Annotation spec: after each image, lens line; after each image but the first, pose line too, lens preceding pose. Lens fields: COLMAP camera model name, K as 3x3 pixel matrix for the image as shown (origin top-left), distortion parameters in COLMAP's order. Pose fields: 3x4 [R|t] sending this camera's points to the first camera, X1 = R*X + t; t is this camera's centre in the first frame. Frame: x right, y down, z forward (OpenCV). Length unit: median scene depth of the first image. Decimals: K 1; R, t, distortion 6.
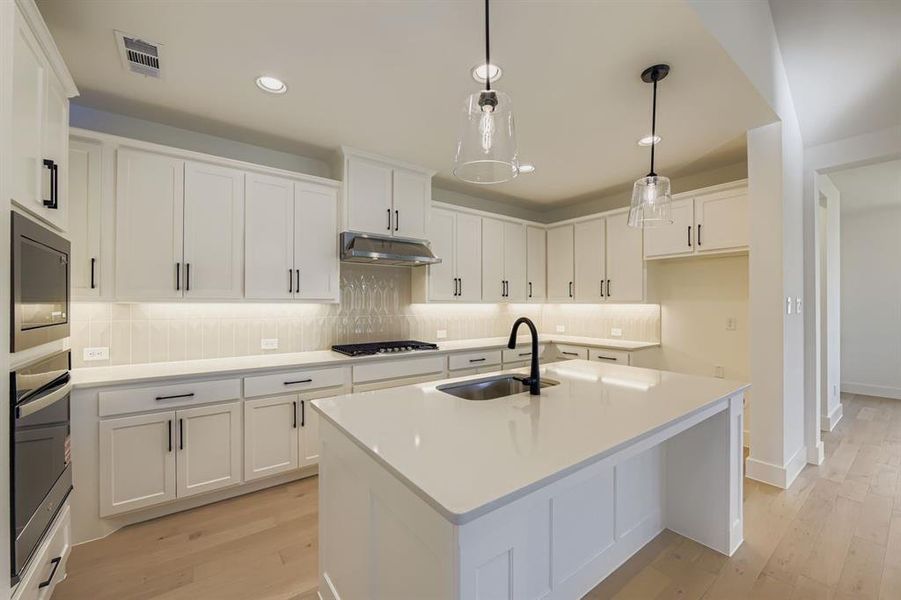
lens RADIAL K [[362.0, 0, 449.9], [0, 362.0, 303.0], [0, 0, 1]] dist [-0.007641, -0.000937]
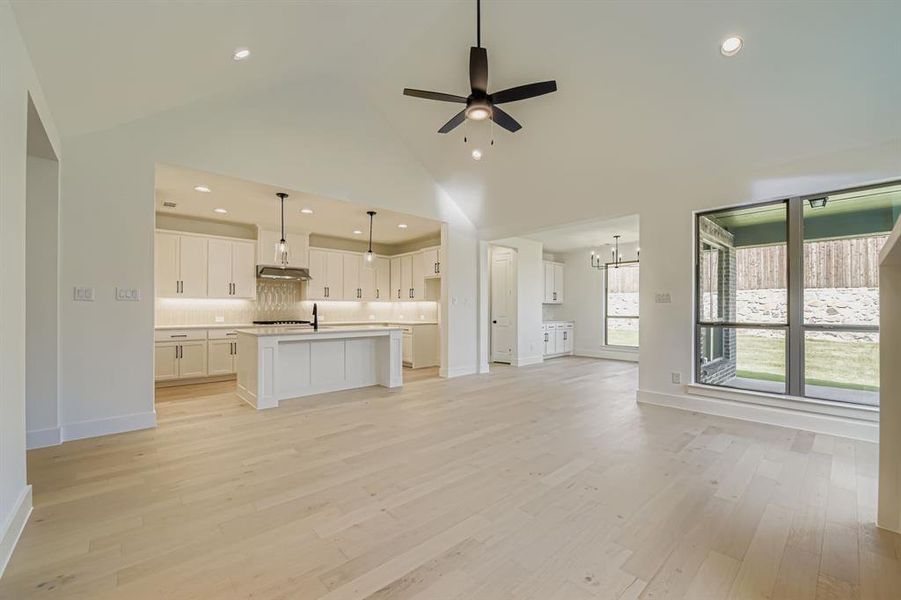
lens RADIAL K [[362.0, 0, 449.5], [0, 362.0, 307.6], [0, 0, 1]] dist [-0.007641, -0.000937]
pose [[0.994984, 0.000614, 0.100032, 0.542837], [-0.000182, 0.999991, -0.004335, 0.050244], [-0.100034, 0.004295, 0.994975, -1.071290]]
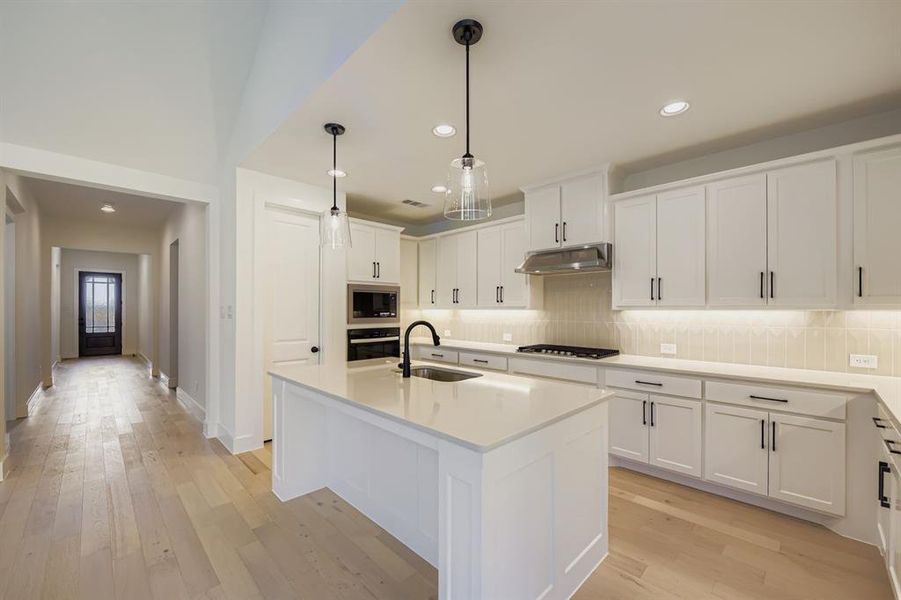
lens RADIAL K [[362.0, 0, 457.0], [0, 362.0, 311.0], [0, 0, 1]] dist [-0.007641, -0.000937]
pose [[0.155155, 0.001682, -0.987889, 0.855177], [0.000962, 0.999998, 0.001853, 0.002408], [0.987890, -0.001238, 0.155153, 0.523895]]
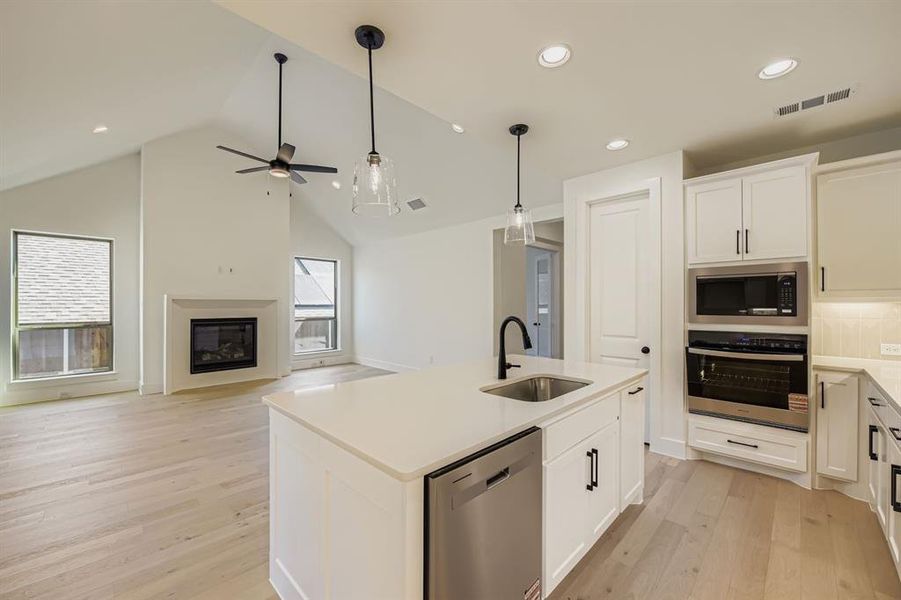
lens RADIAL K [[362.0, 0, 449.7], [0, 362.0, 303.3], [0, 0, 1]] dist [-0.007641, -0.000937]
pose [[-0.988500, -0.001295, -0.151214, 0.314444], [-0.000610, 0.999989, -0.004575, 0.003562], [0.151218, -0.004430, -0.988490, 1.165270]]
